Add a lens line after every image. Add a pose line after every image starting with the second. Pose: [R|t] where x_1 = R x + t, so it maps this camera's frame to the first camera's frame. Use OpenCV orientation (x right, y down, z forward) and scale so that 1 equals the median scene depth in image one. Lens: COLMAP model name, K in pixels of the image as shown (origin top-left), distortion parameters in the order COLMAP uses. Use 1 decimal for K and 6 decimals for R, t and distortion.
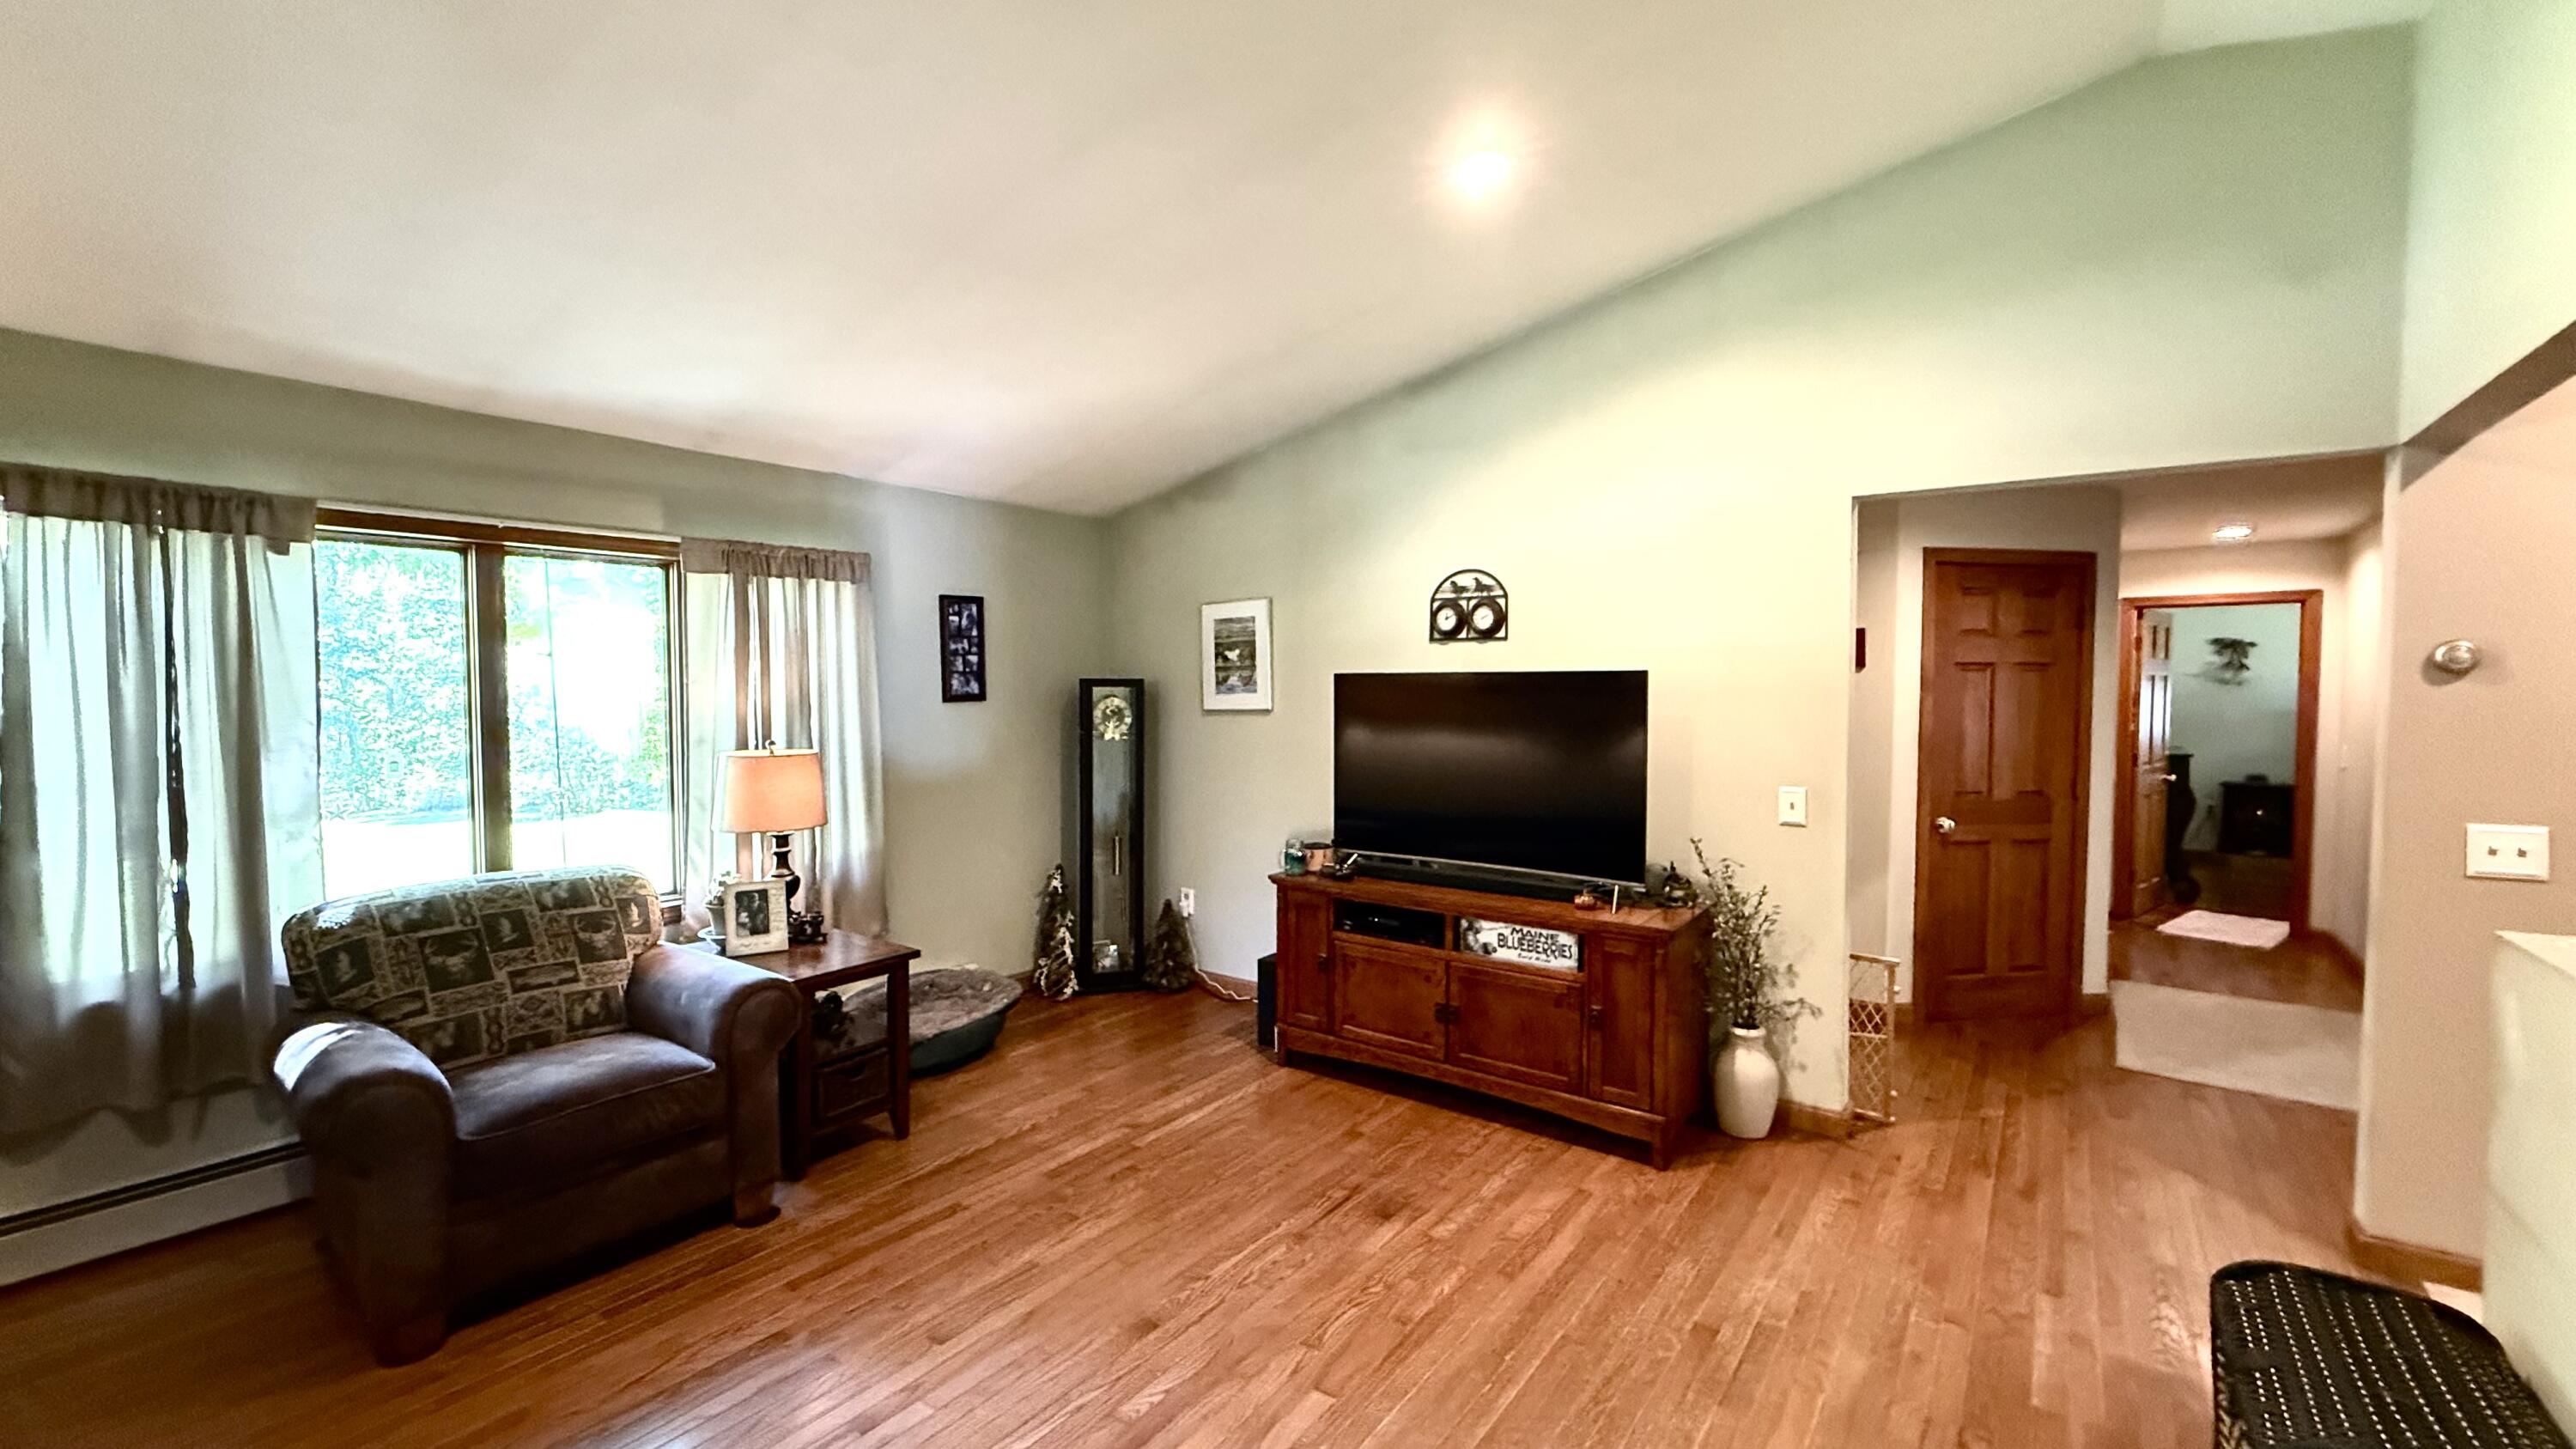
lens RADIAL K [[1029.6, 0, 1281.5], [0, 1029.6, 725.9], [0, 0, 1]] dist [0.001078, 0.000289]
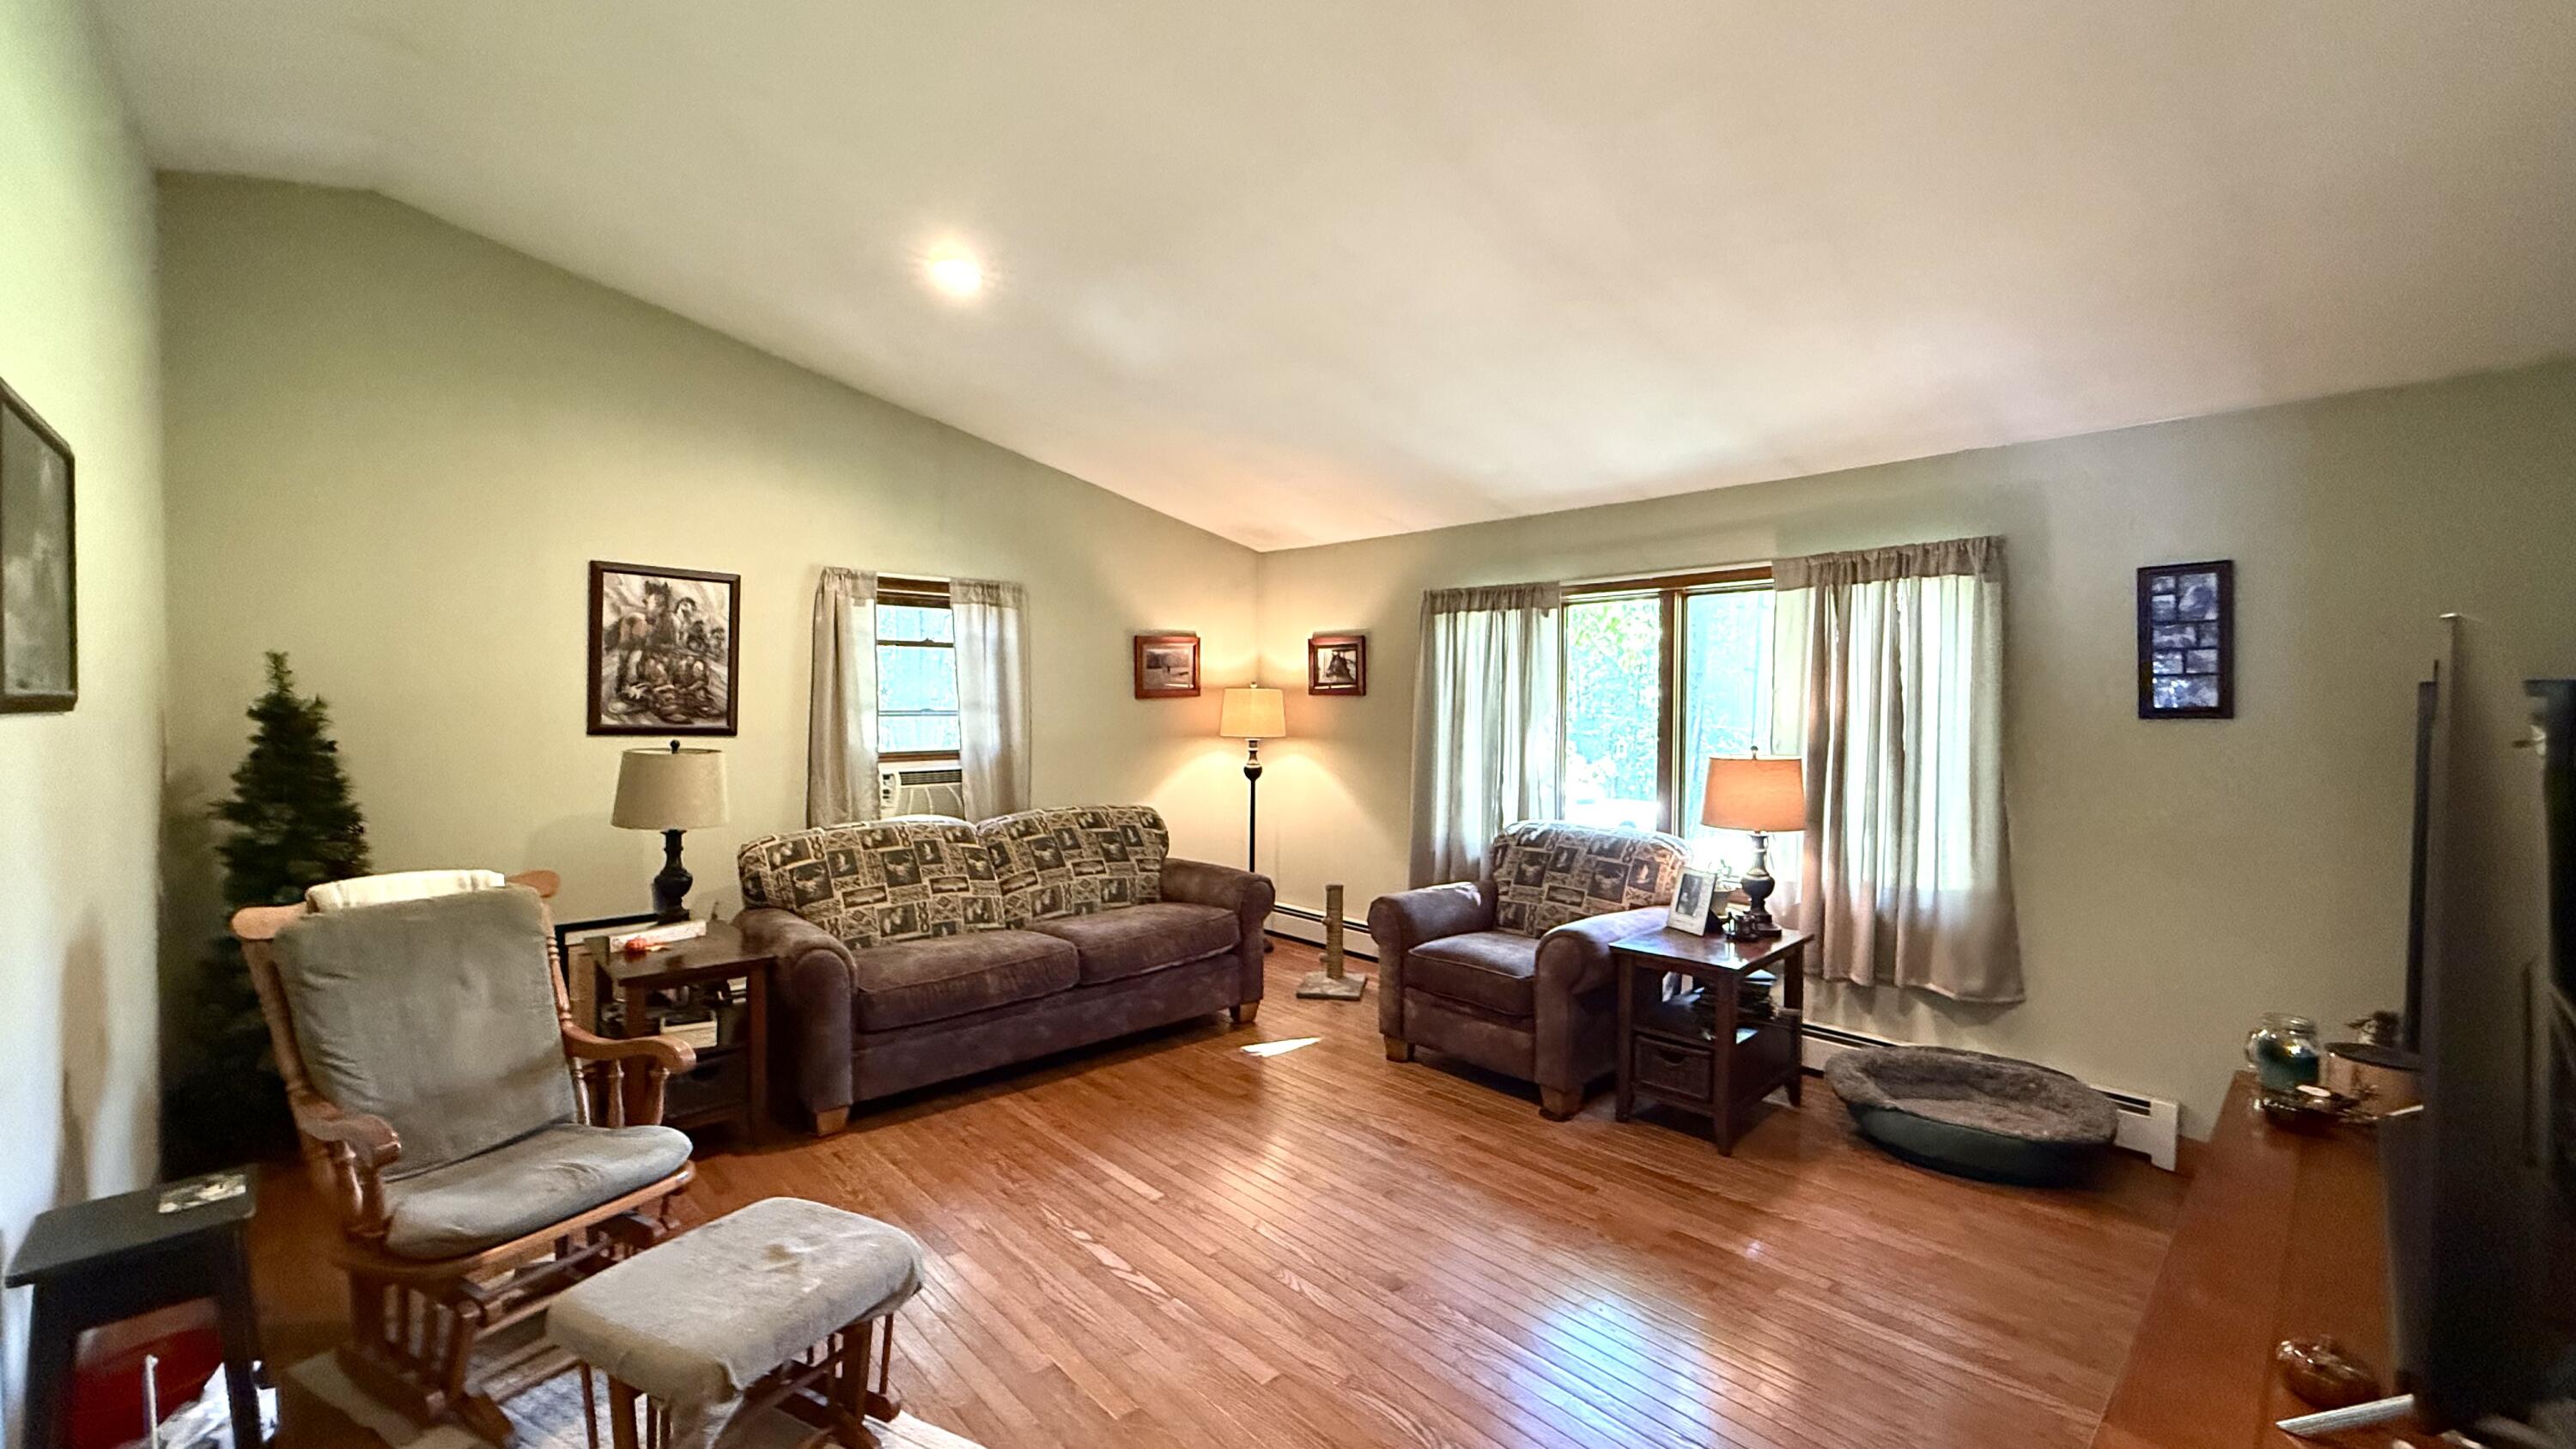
lens RADIAL K [[1029.6, 0, 1281.5], [0, 1029.6, 725.9], [0, 0, 1]] dist [0.001078, 0.000289]
pose [[-0.177673, 0.022350, -0.983836, 0.624256], [-0.047022, 0.998407, 0.031173, -0.015457], [0.982966, 0.051800, -0.176339, 0.703380]]
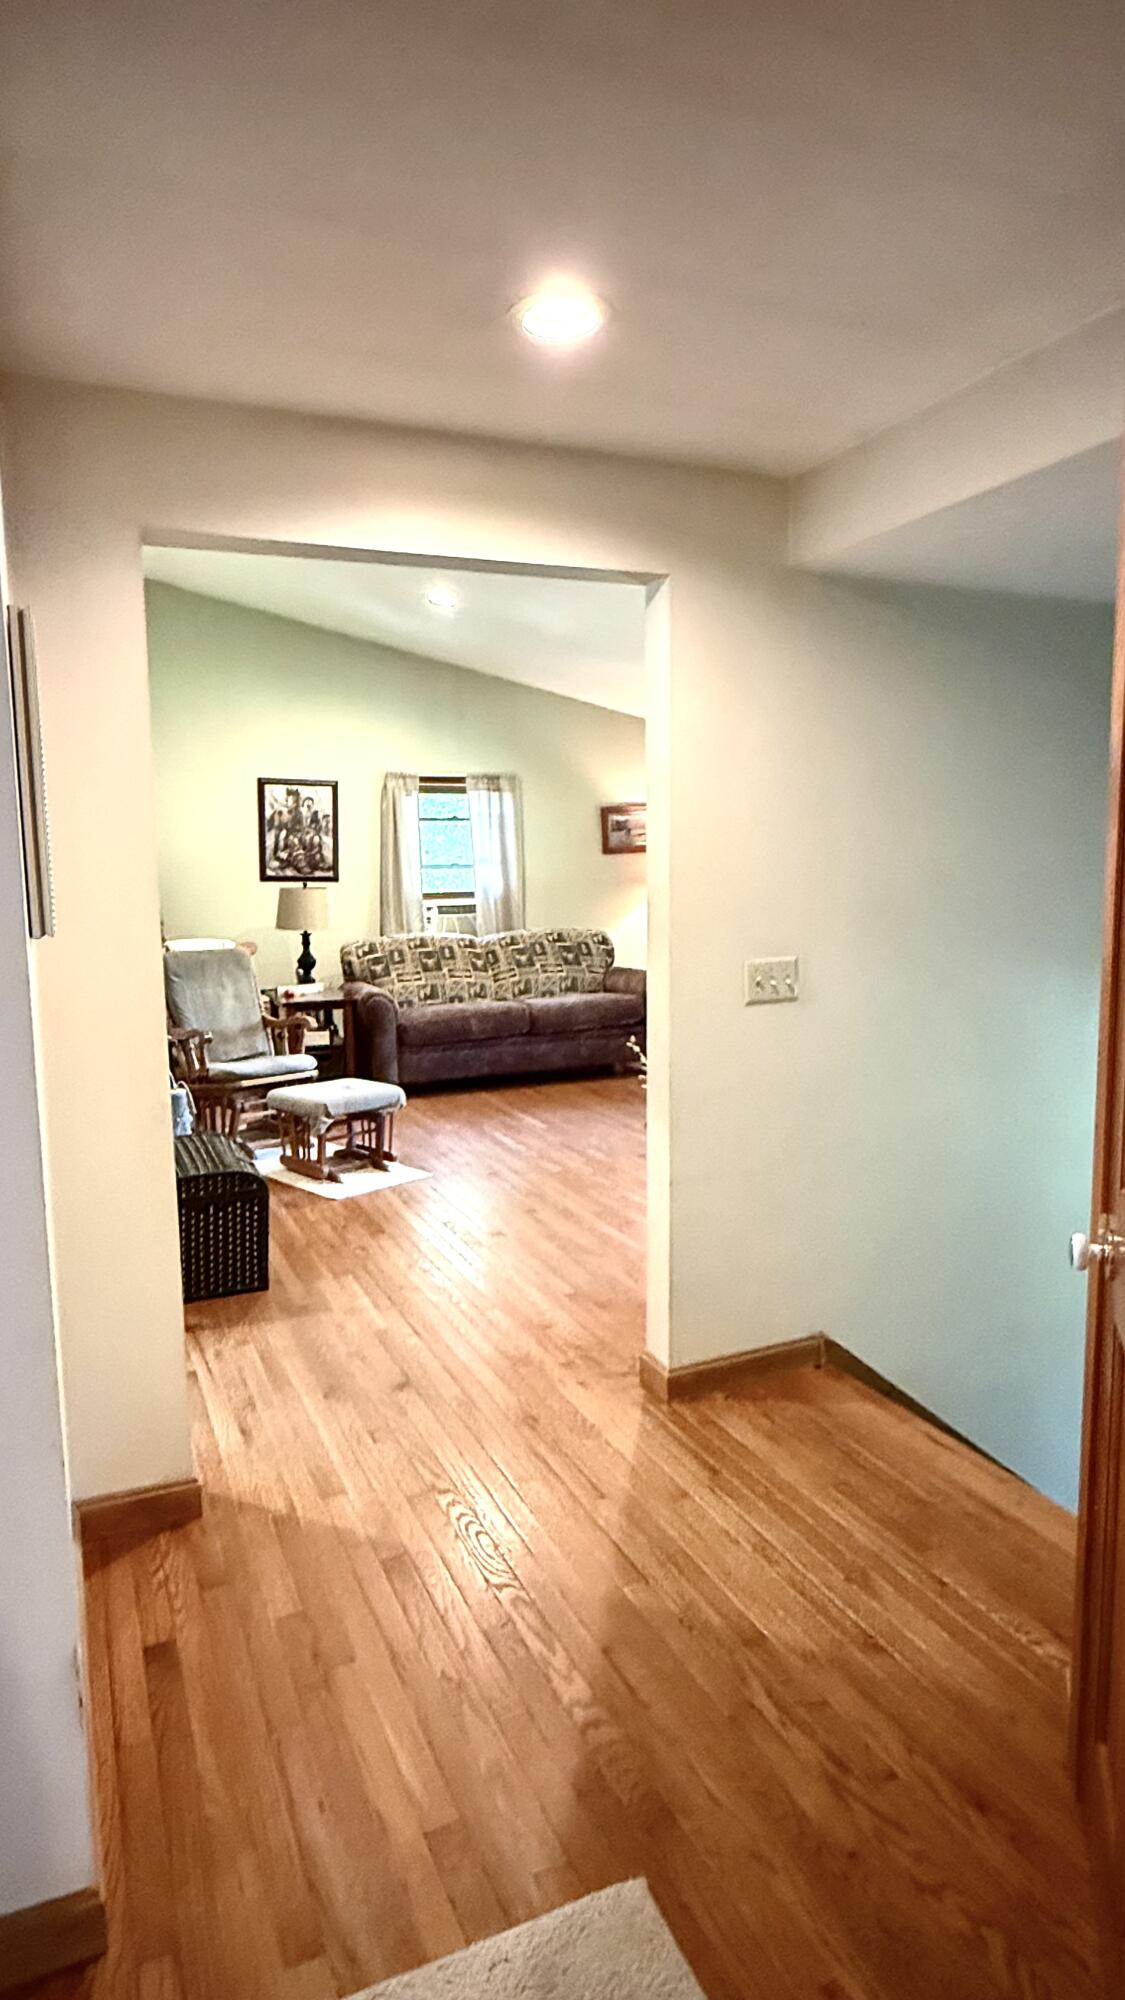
lens RADIAL K [[1094.9, 0, 554.3], [0, 1094.9, 1001.7], [0, 0, 1]] dist [-0.013585, 0.013173]
pose [[-0.471602, 0.117936, -0.873889, 1.230801], [-0.025133, 0.988816, 0.147009, -0.026497], [0.881453, 0.091294, -0.463364, 1.234902]]
